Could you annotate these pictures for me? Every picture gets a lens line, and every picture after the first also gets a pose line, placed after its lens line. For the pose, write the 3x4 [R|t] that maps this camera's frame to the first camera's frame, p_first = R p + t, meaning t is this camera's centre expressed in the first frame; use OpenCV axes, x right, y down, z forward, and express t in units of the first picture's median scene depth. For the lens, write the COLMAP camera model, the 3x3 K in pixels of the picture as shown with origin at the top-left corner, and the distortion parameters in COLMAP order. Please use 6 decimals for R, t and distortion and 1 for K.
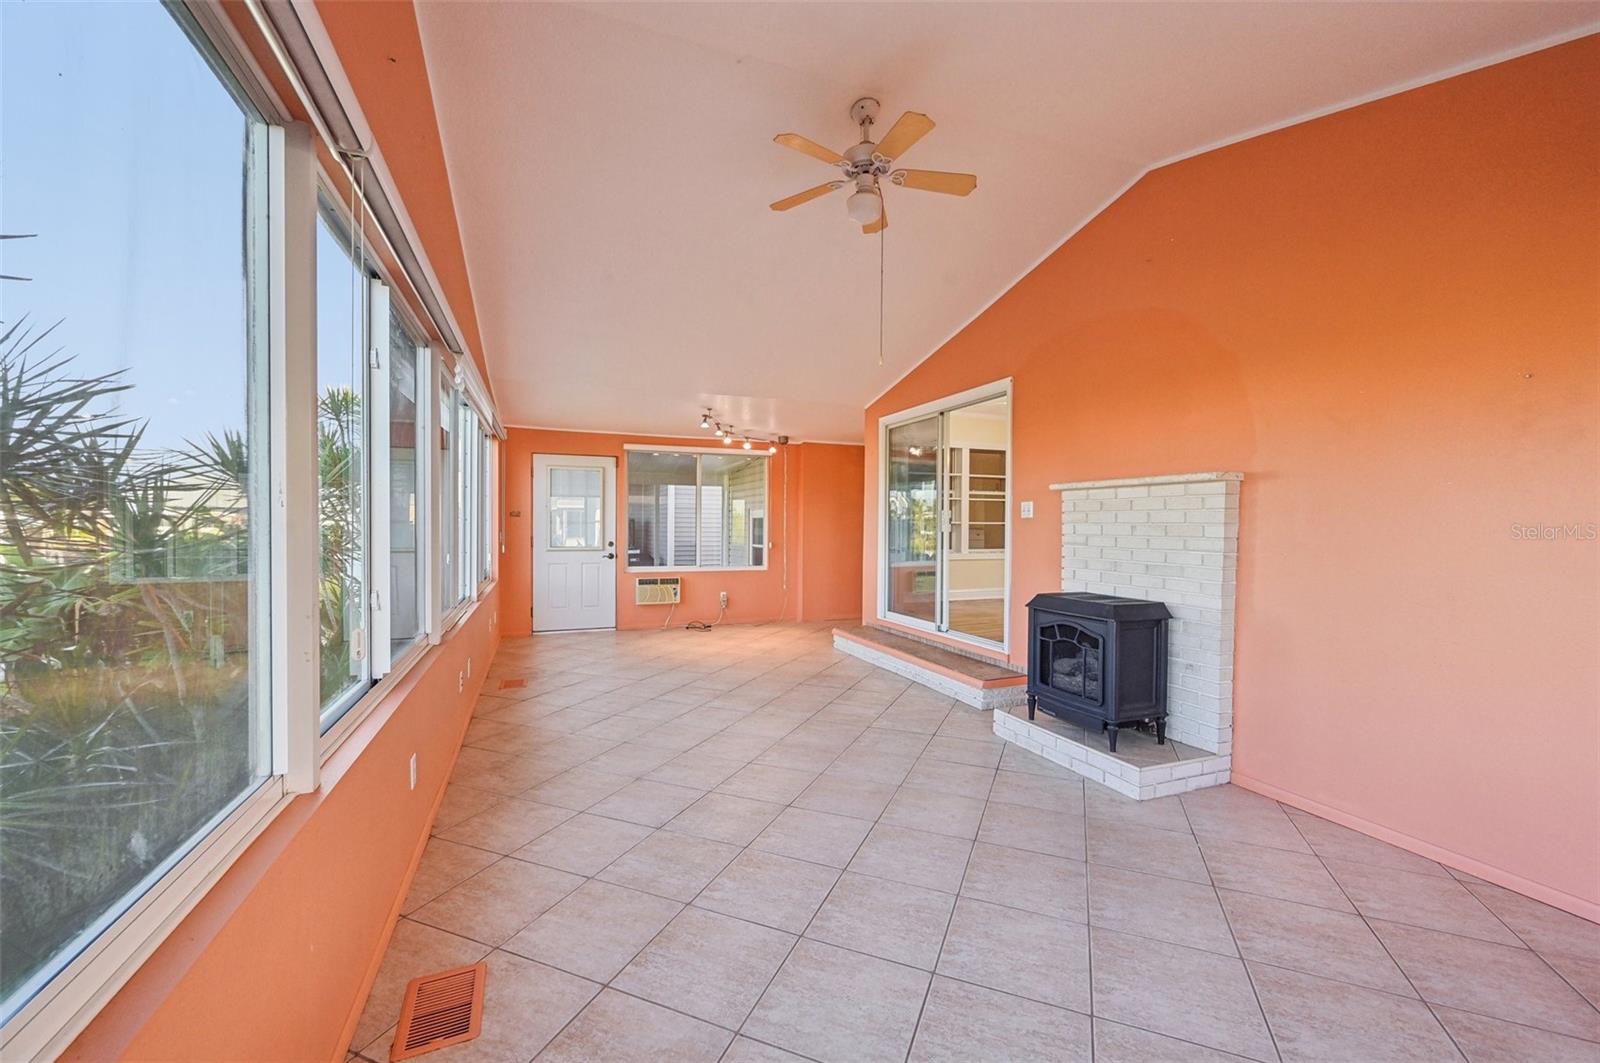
lens RADIAL K [[644.3, 0, 807.6], [0, 644.3, 523.5], [0, 0, 1]] dist [0.001331, 0.000494]
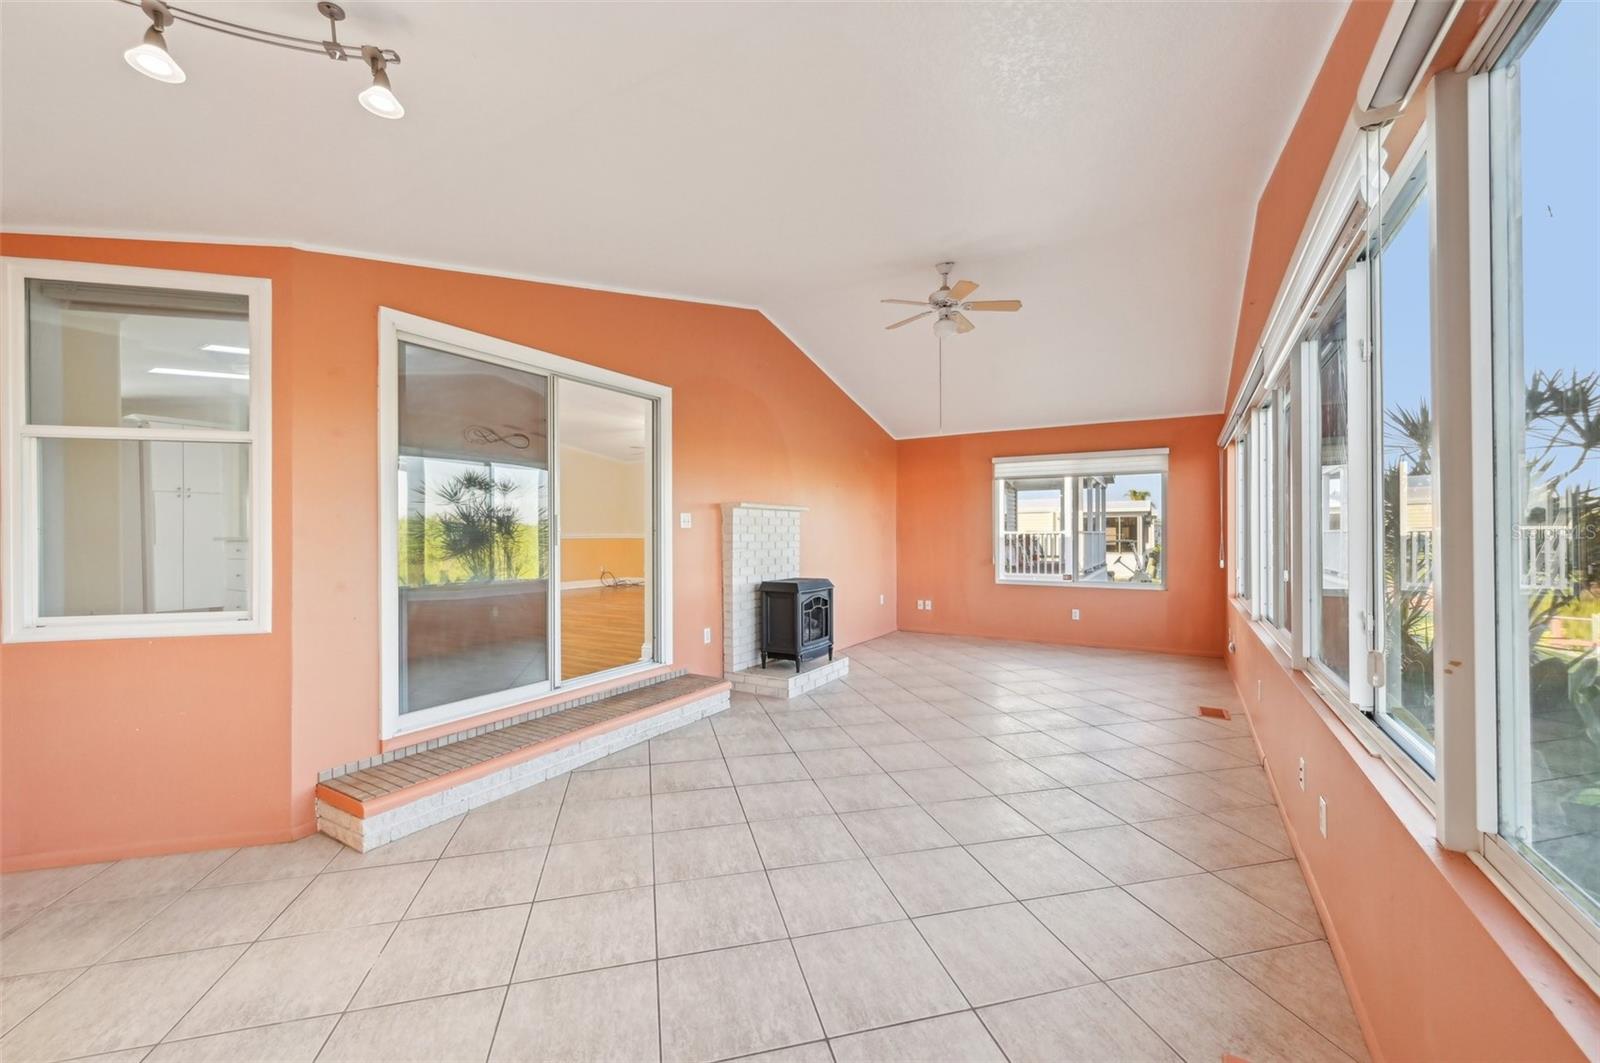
lens RADIAL K [[633.6, 0, 800.0], [0, 633.6, 531.5], [0, 0, 1]] dist [0.000294, -0.000048]
pose [[-0.599687, 0.004825, 0.800220, -0.753765], [0.002270, 0.999988, -0.004328, 0.001702], [-0.800231, -0.000779, -0.599691, 1.810361]]
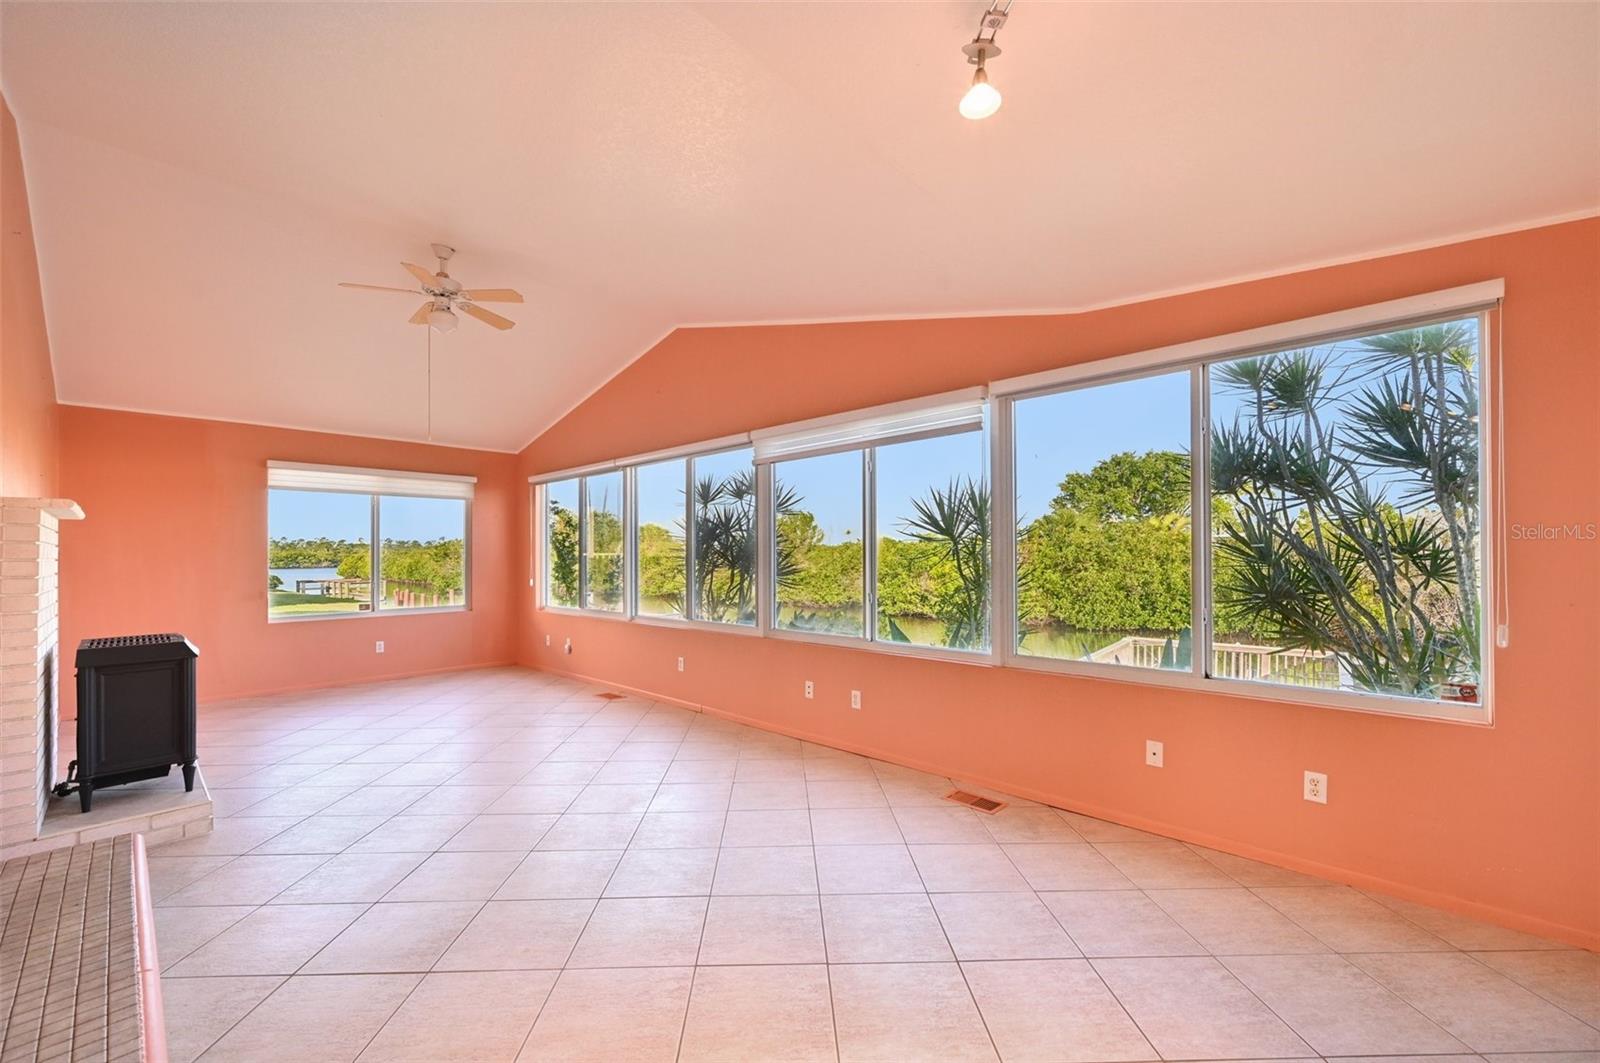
lens RADIAL K [[655.9, 0, 792.1], [0, 655.9, 535.5], [0, 0, 1]] dist [-0.001989, -0.000055]
pose [[-0.908734, -0.004639, -0.417350, -0.013156], [0.008368, 0.999535, -0.029332, 0.003151], [0.417292, -0.030147, -0.908272, 2.092531]]
